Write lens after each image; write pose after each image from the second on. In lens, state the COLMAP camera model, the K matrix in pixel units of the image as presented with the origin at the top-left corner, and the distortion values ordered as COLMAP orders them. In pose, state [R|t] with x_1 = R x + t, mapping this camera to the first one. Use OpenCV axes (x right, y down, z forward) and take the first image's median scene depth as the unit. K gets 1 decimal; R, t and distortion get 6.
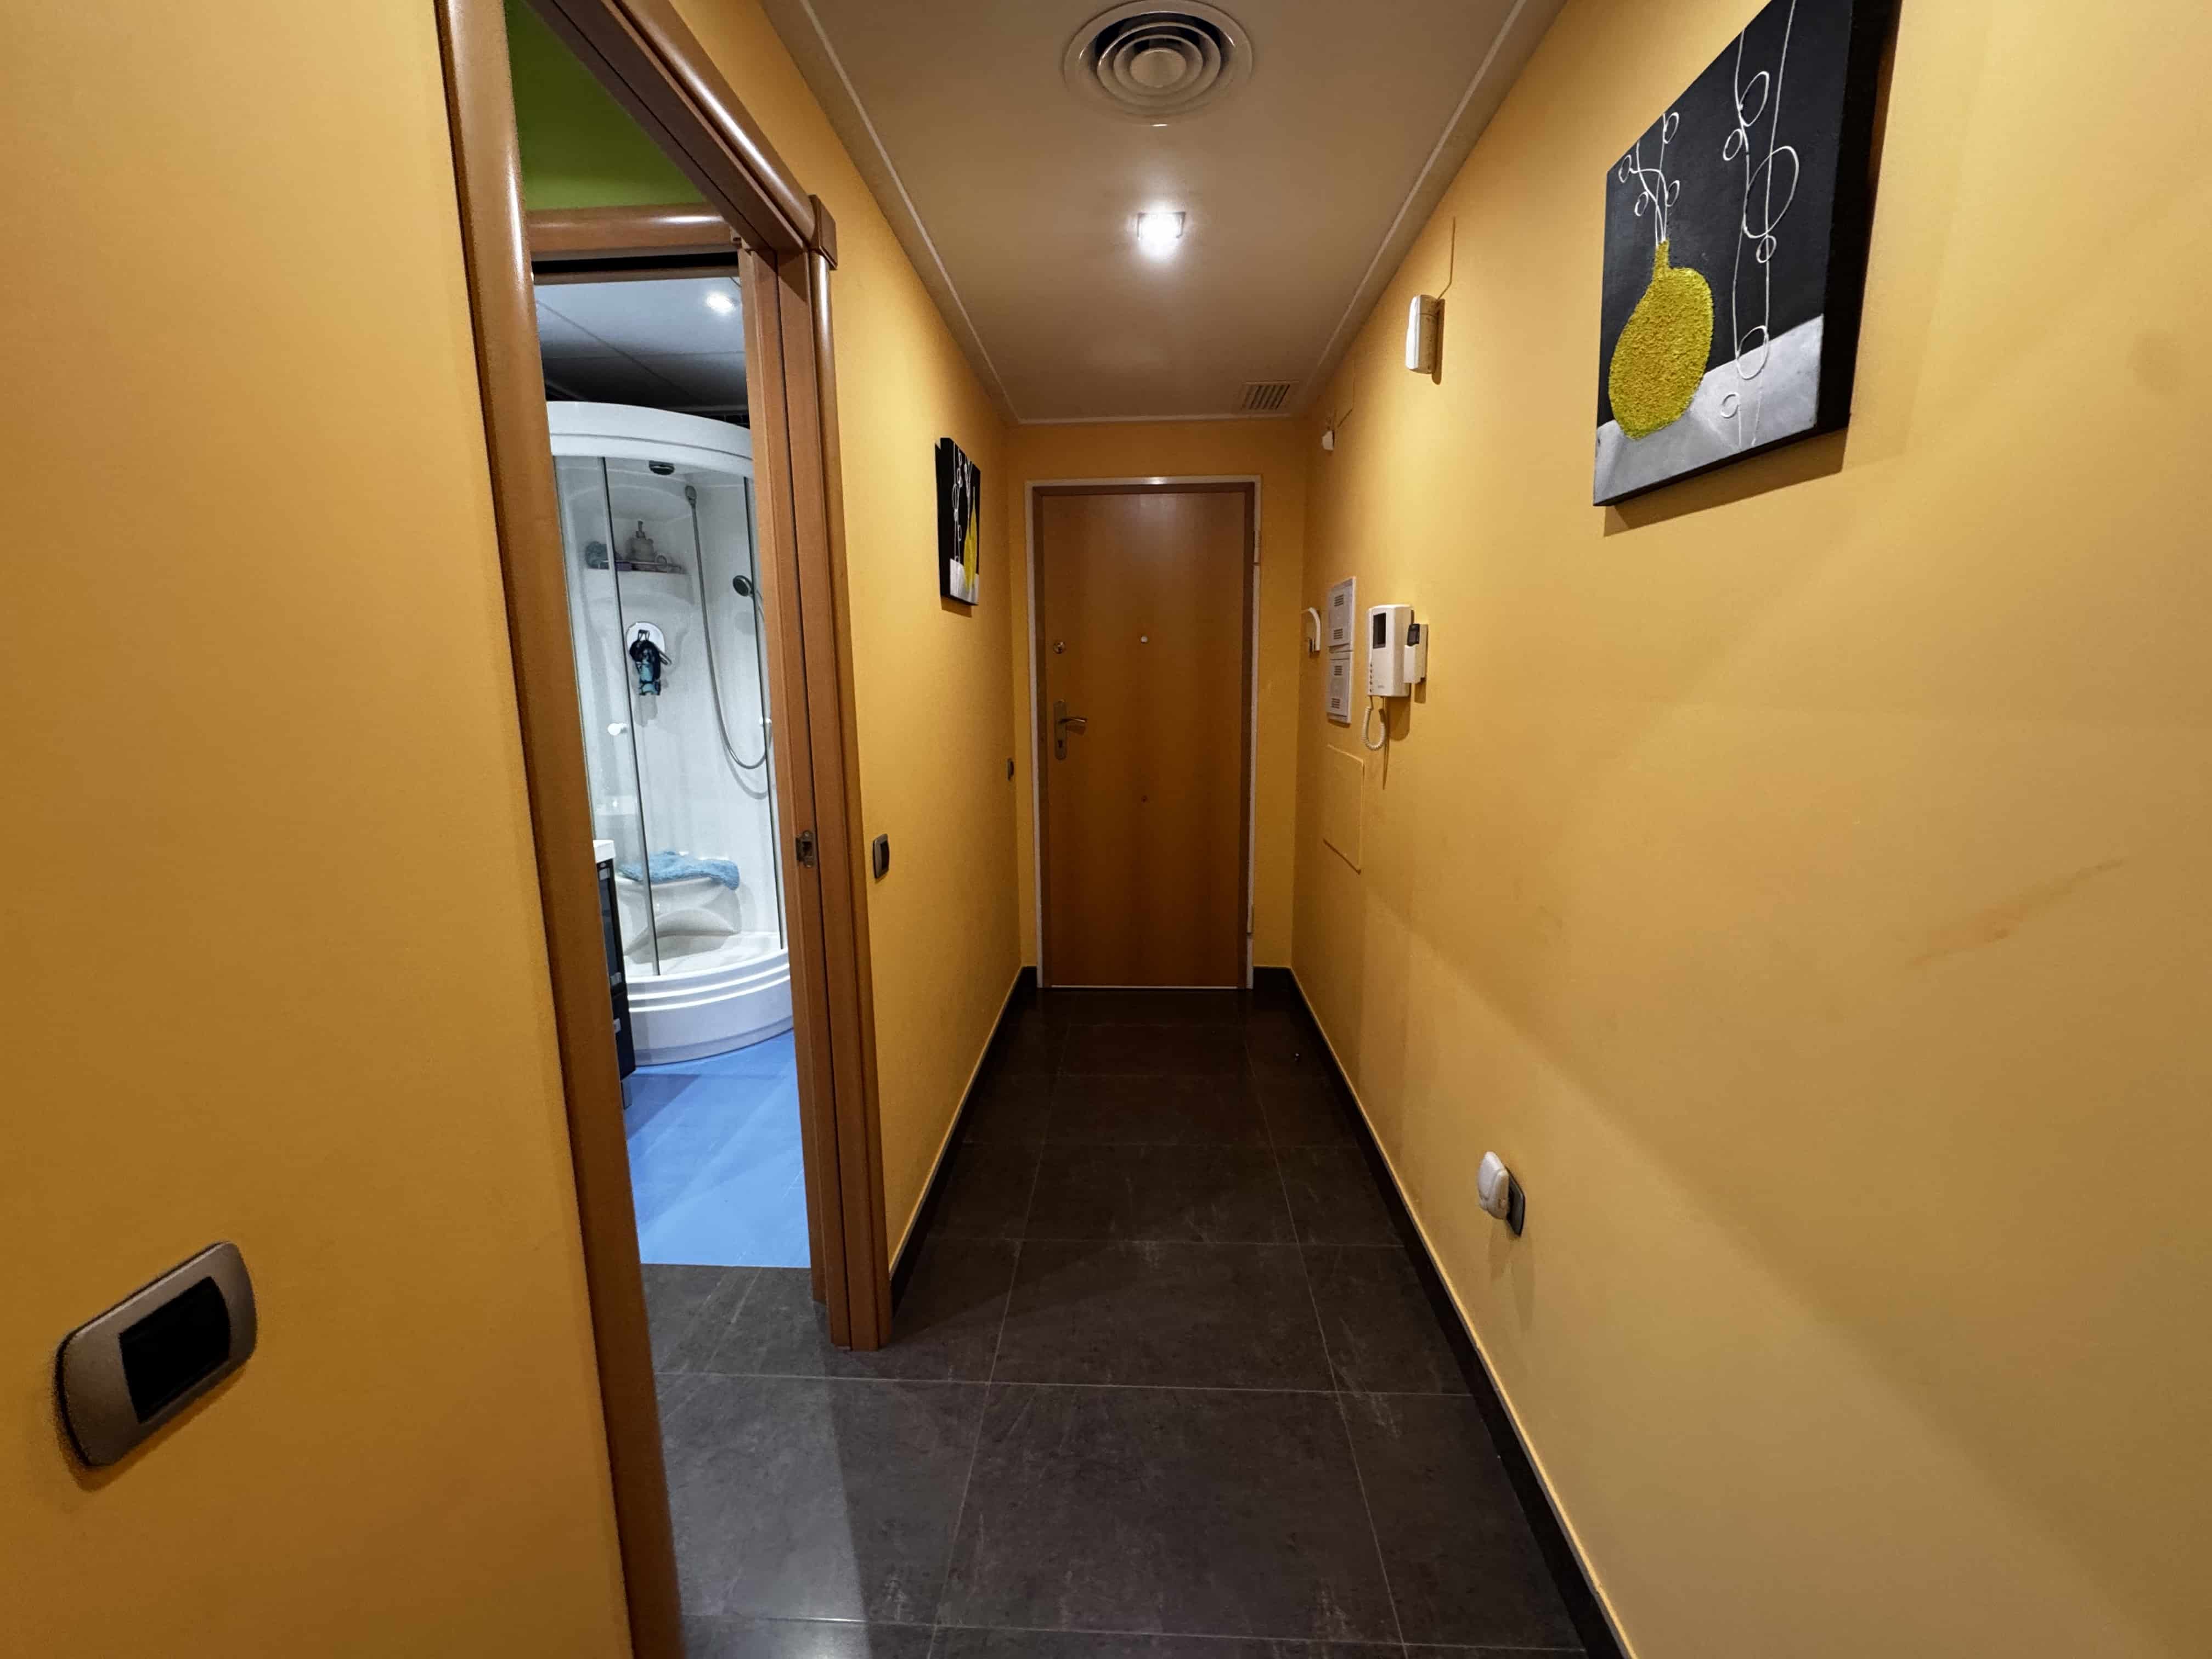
lens RADIAL K [[886.1, 0, 1100.7], [0, 886.1, 827.1], [0, 0, 1]] dist [-0.002272, -0.000076]
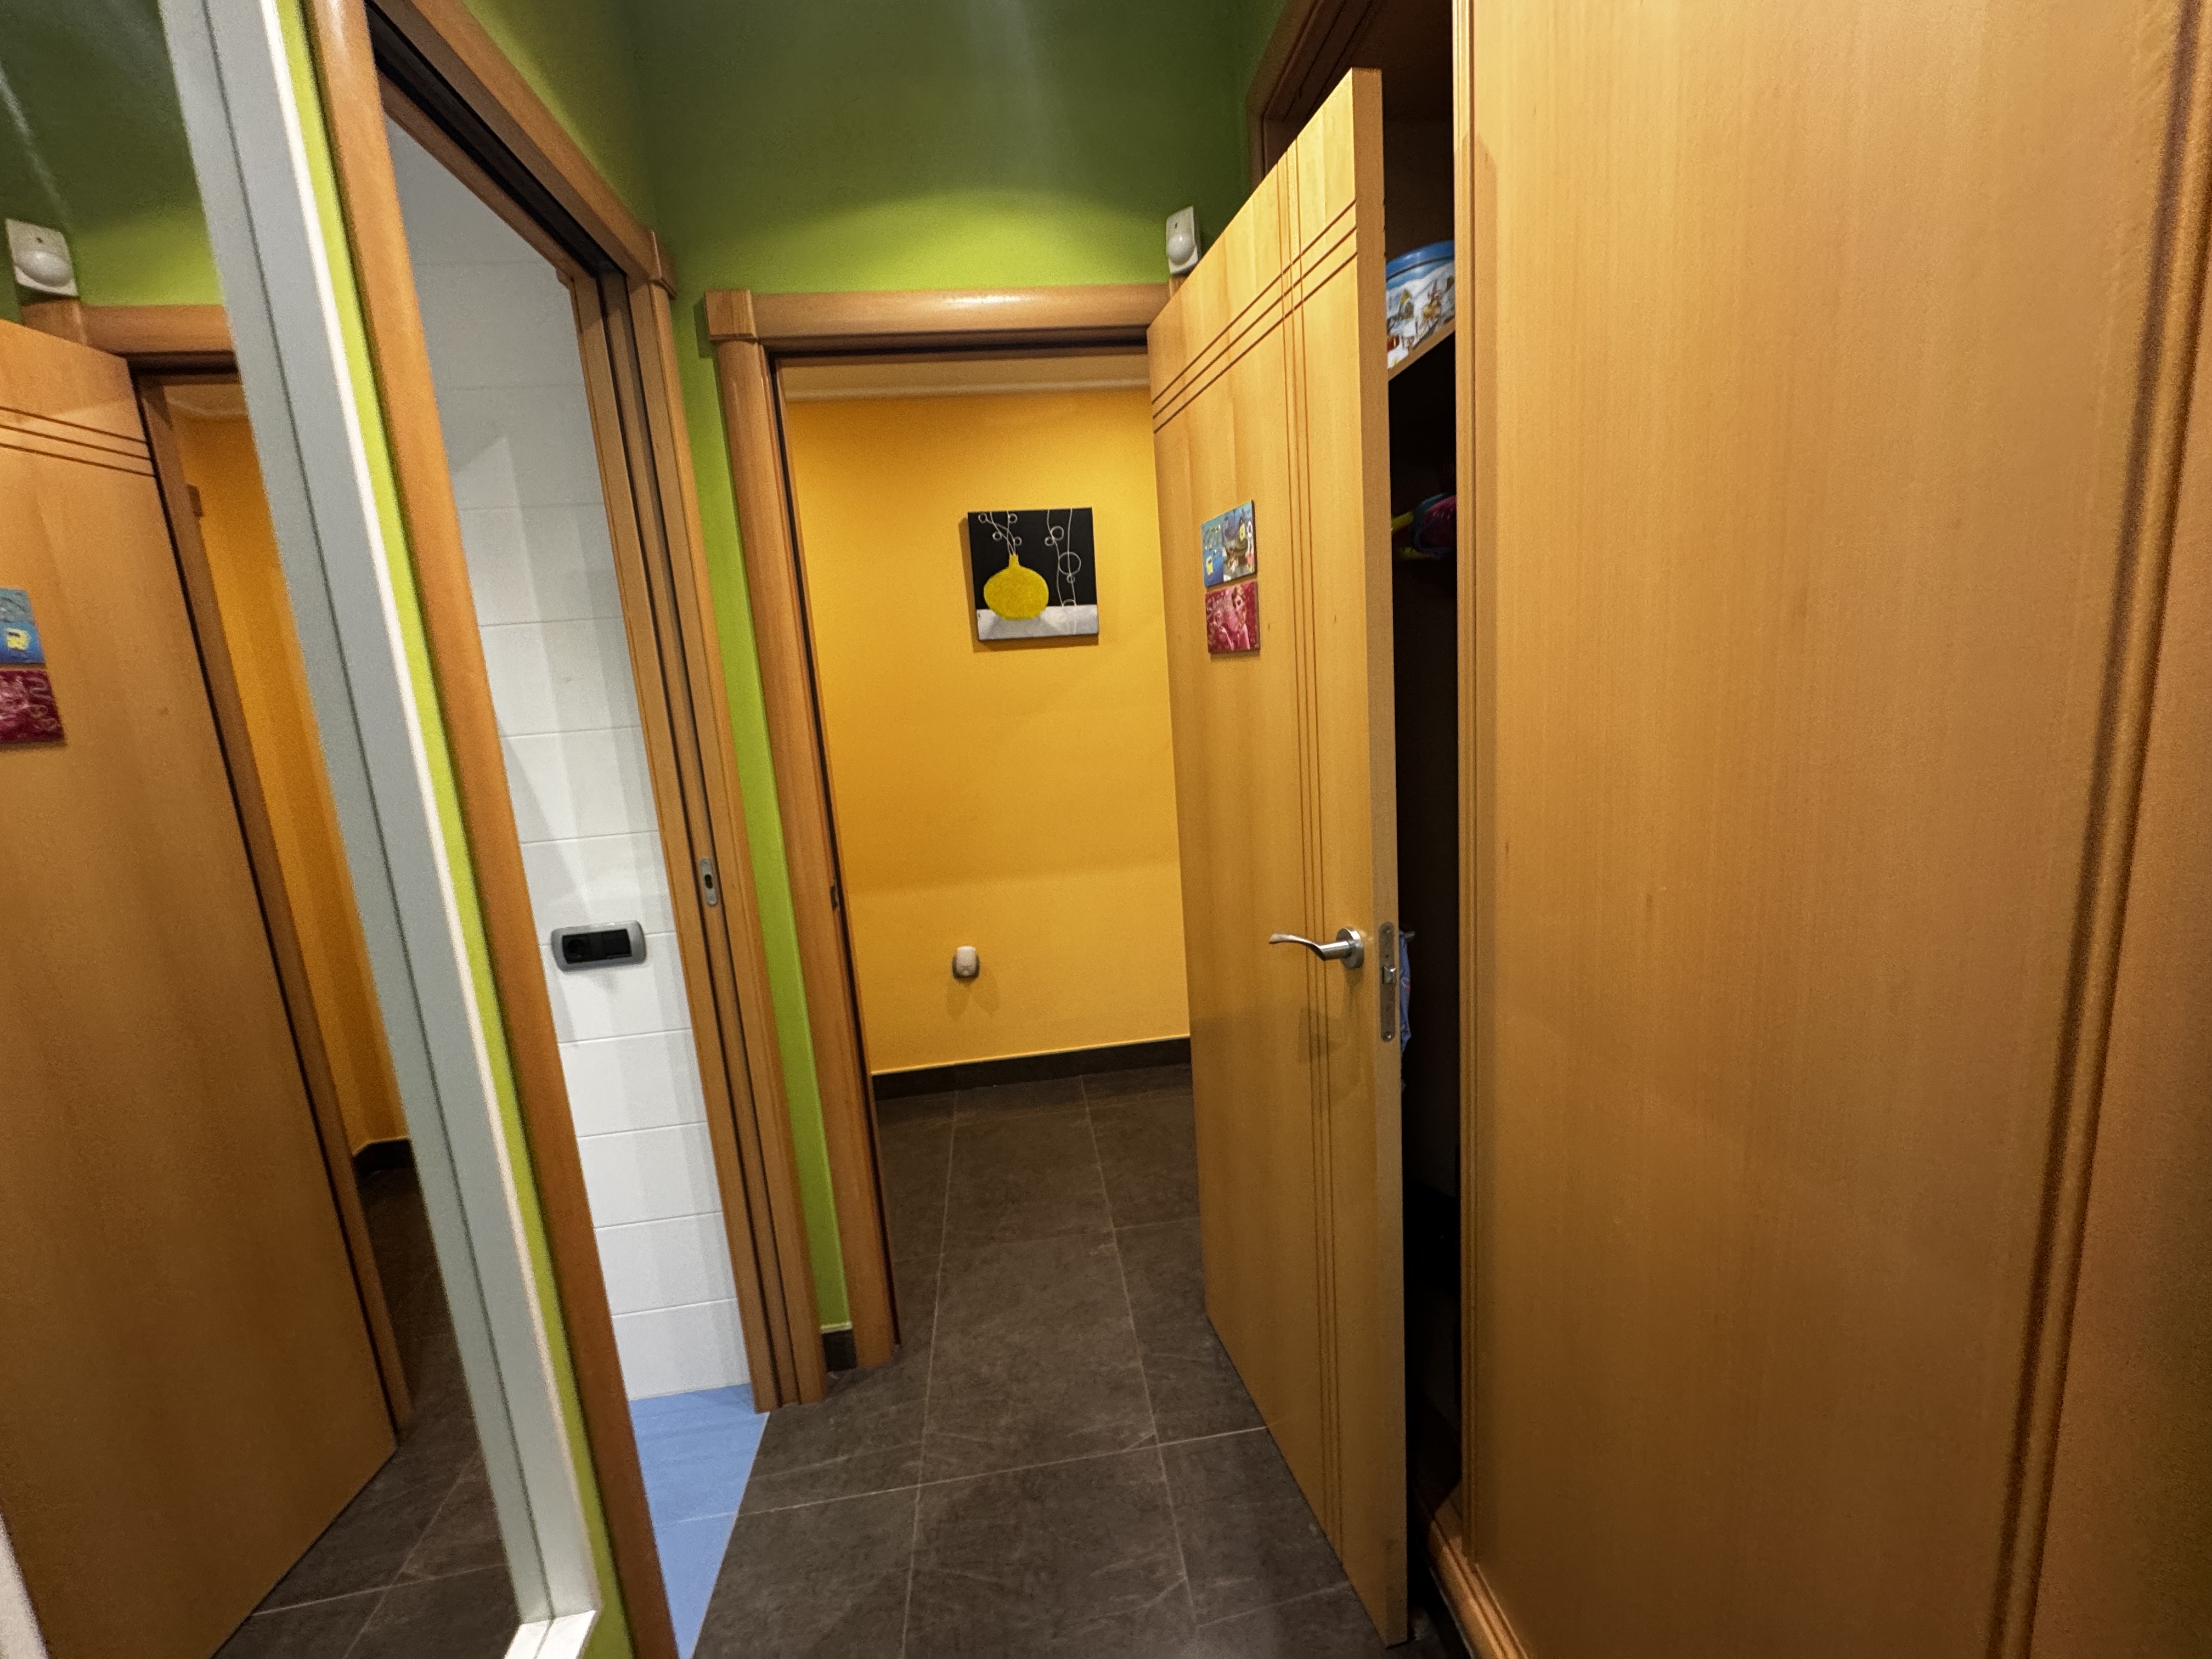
lens RADIAL K [[886.1, 0, 1105.4], [0, 886.1, 831.7], [0, 0, 1]] dist [-0.002272, -0.000076]
pose [[-0.167947, -0.149698, 0.974363, -1.781882], [0.240105, 0.952425, 0.187714, -0.211567], [-0.956109, 0.265475, -0.124014, 0.999479]]
